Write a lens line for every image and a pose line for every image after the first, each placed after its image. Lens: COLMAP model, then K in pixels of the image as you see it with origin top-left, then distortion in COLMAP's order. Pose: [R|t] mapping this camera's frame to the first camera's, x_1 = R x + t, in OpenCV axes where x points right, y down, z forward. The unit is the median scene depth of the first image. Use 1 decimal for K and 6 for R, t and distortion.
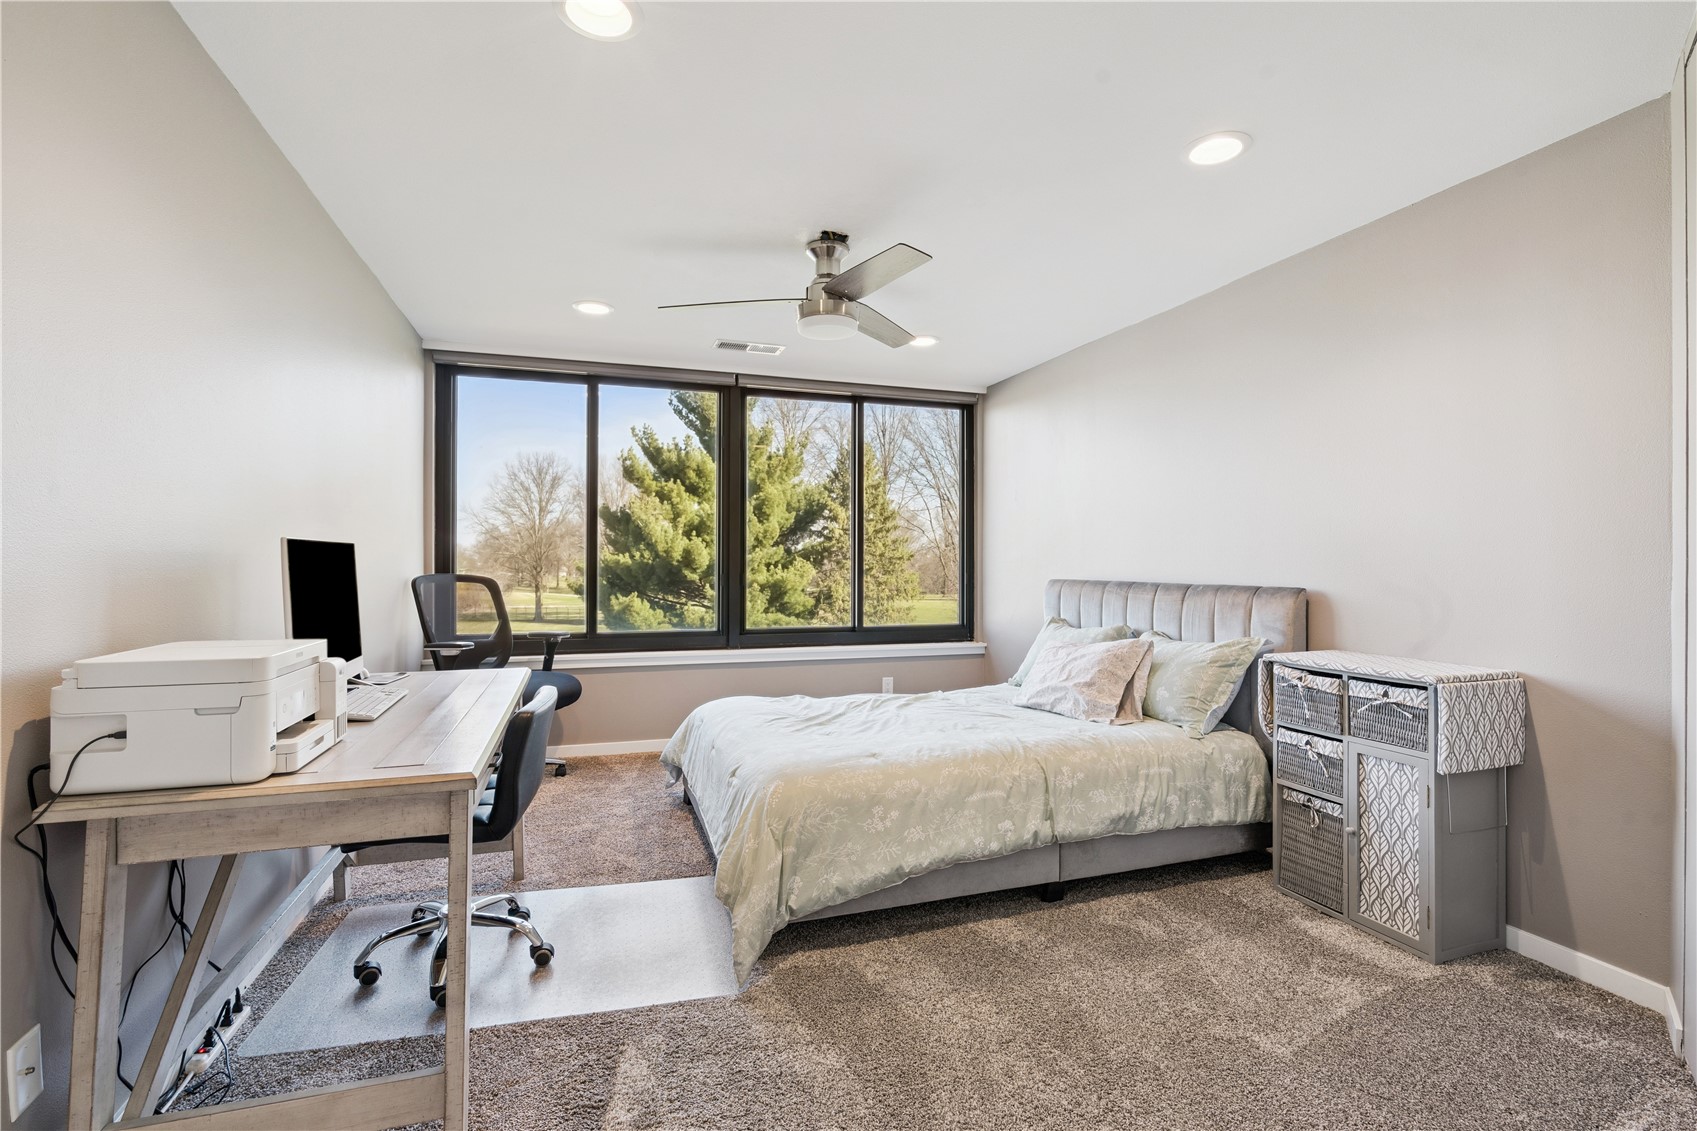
lens RADIAL K [[783.2, 0, 848.5], [0, 783.2, 565.5], [0, 0, 1]] dist [-0.000117, -0.000019]
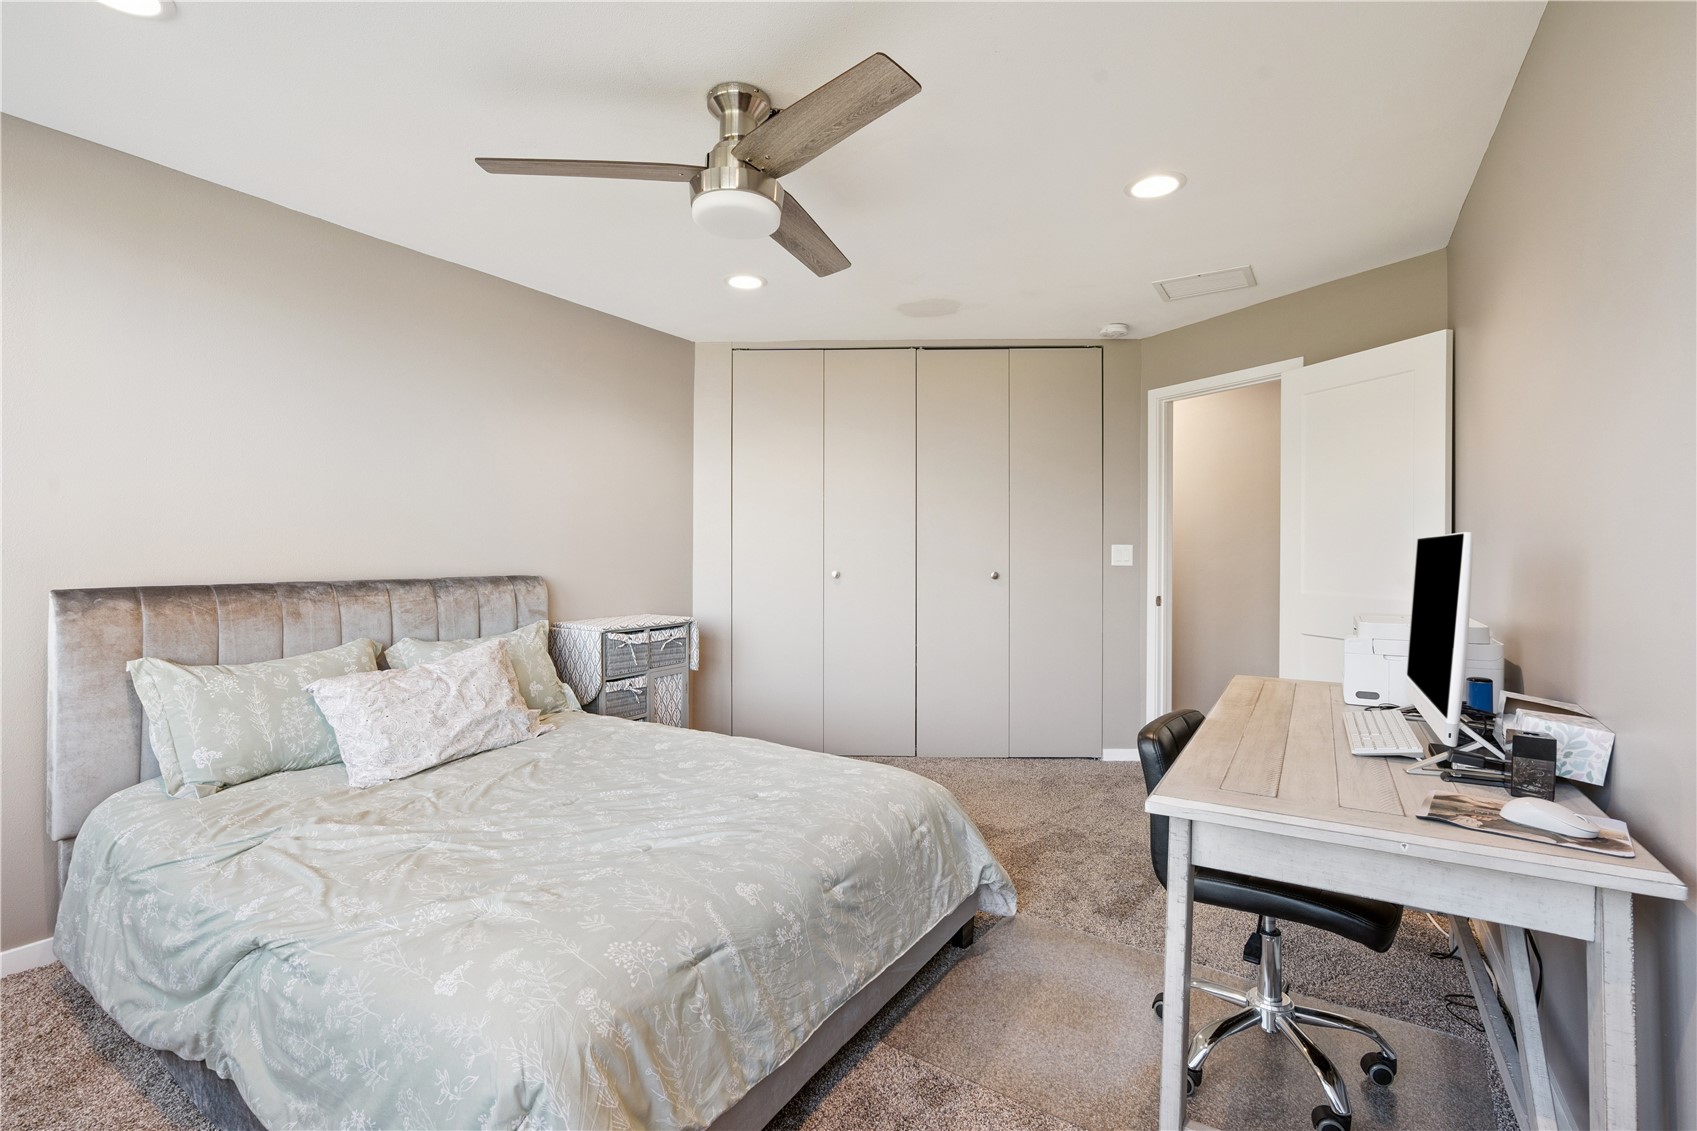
lens RADIAL K [[783.2, 0, 848.5], [0, 783.2, 565.5], [0, 0, 1]] dist [-0.000117, -0.000019]
pose [[-0.644007, -0.015808, 0.764856, -0.581832], [0.001319, 0.999762, 0.021774, -0.008943], [-0.765018, 0.015032, -0.643833, 1.308451]]
